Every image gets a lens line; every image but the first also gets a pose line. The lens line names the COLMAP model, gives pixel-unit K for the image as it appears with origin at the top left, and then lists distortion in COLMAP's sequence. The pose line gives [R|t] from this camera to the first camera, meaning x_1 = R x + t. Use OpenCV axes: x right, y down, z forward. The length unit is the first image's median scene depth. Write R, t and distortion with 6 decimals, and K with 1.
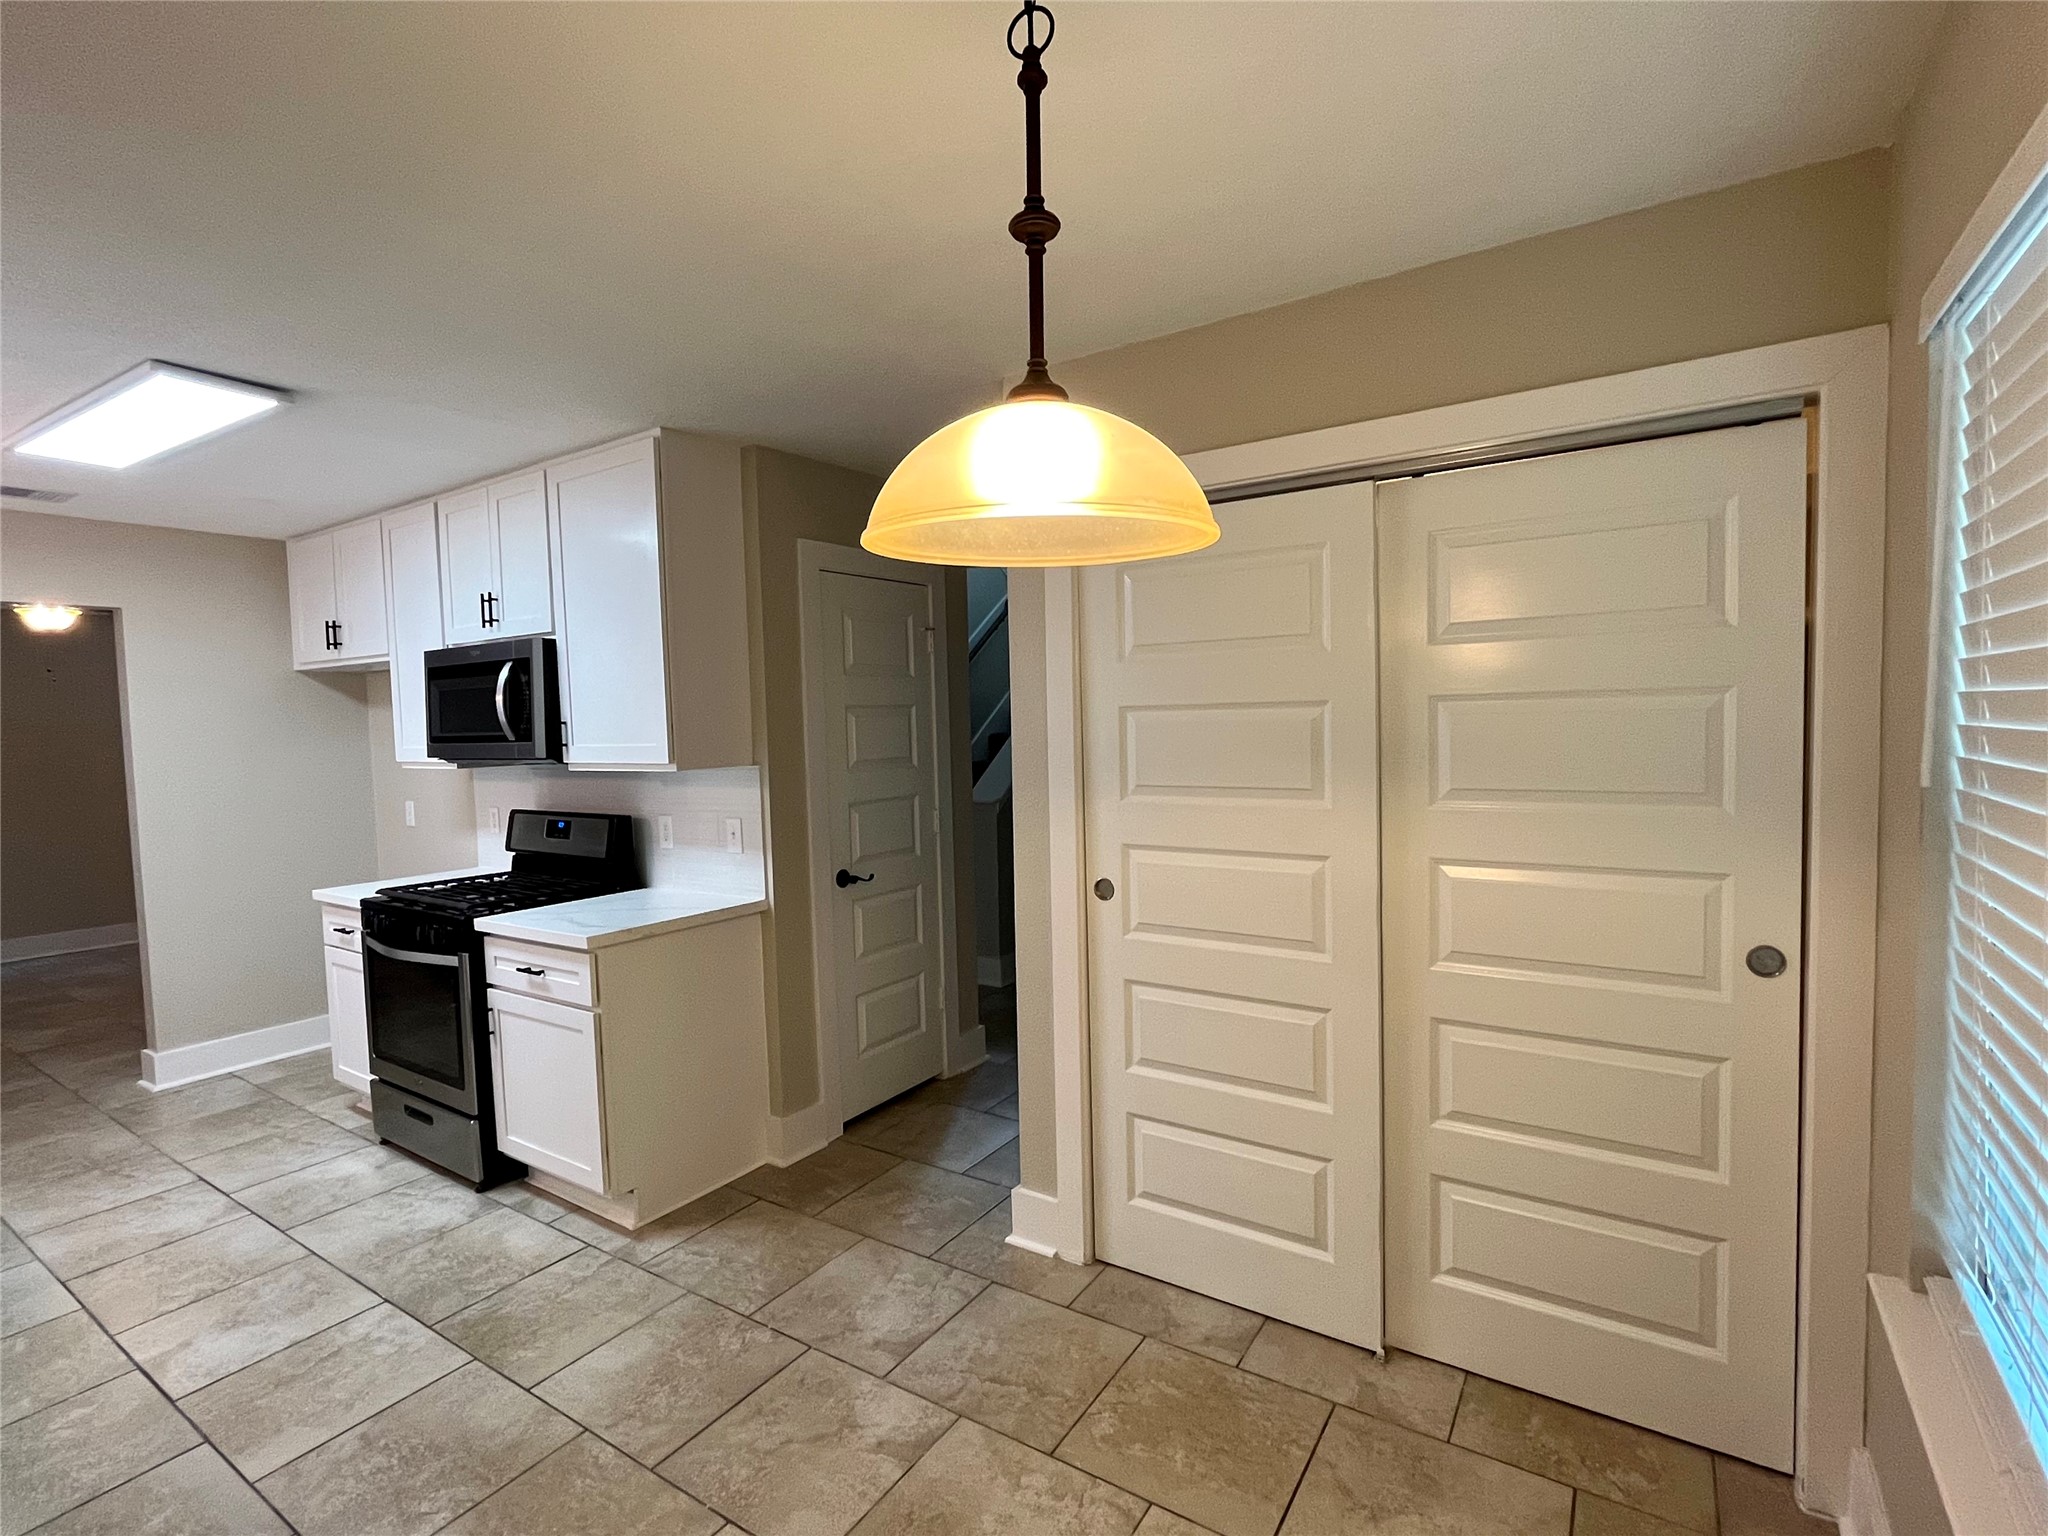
lens RADIAL K [[978.1, 0, 1012.8], [0, 978.1, 768.5], [0, 0, 1]] dist [0.004630, 0.001760]
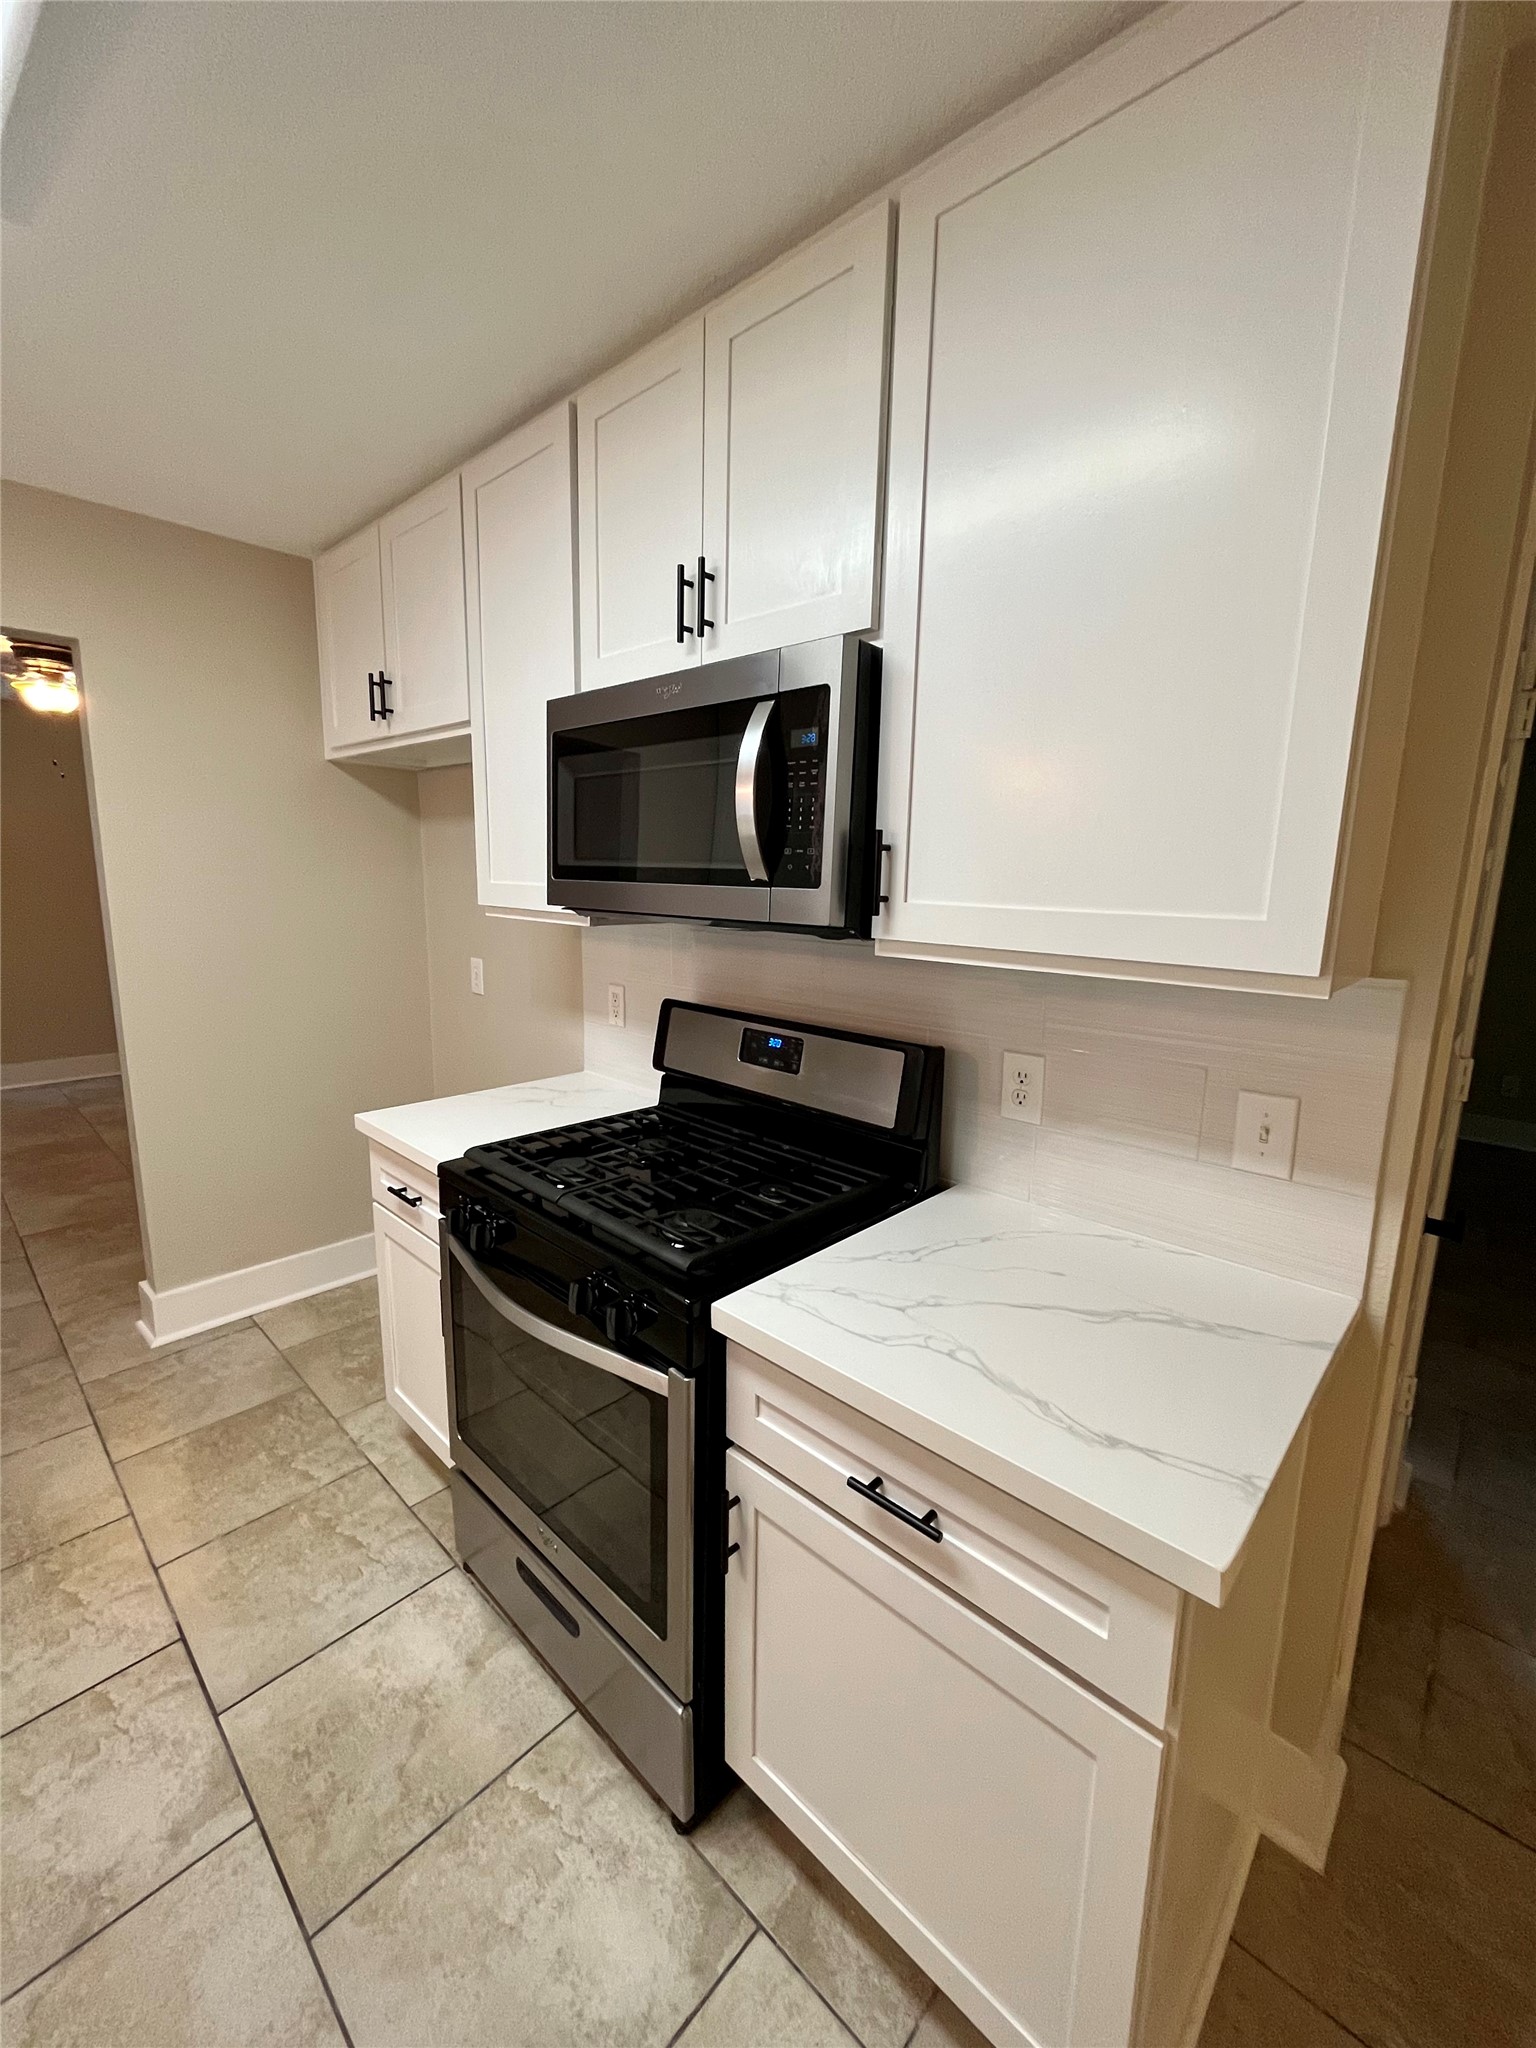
lens RADIAL K [[824.8, 0, 779.7], [0, 824.8, 1014.9], [0, 0, 1]] dist [-0.002178, -0.000085]
pose [[0.989040, 0.073701, -0.127941, -0.405853], [-0.058402, 0.991119, 0.119469, -0.012471], [0.135609, -0.110688, 0.984560, 0.558603]]
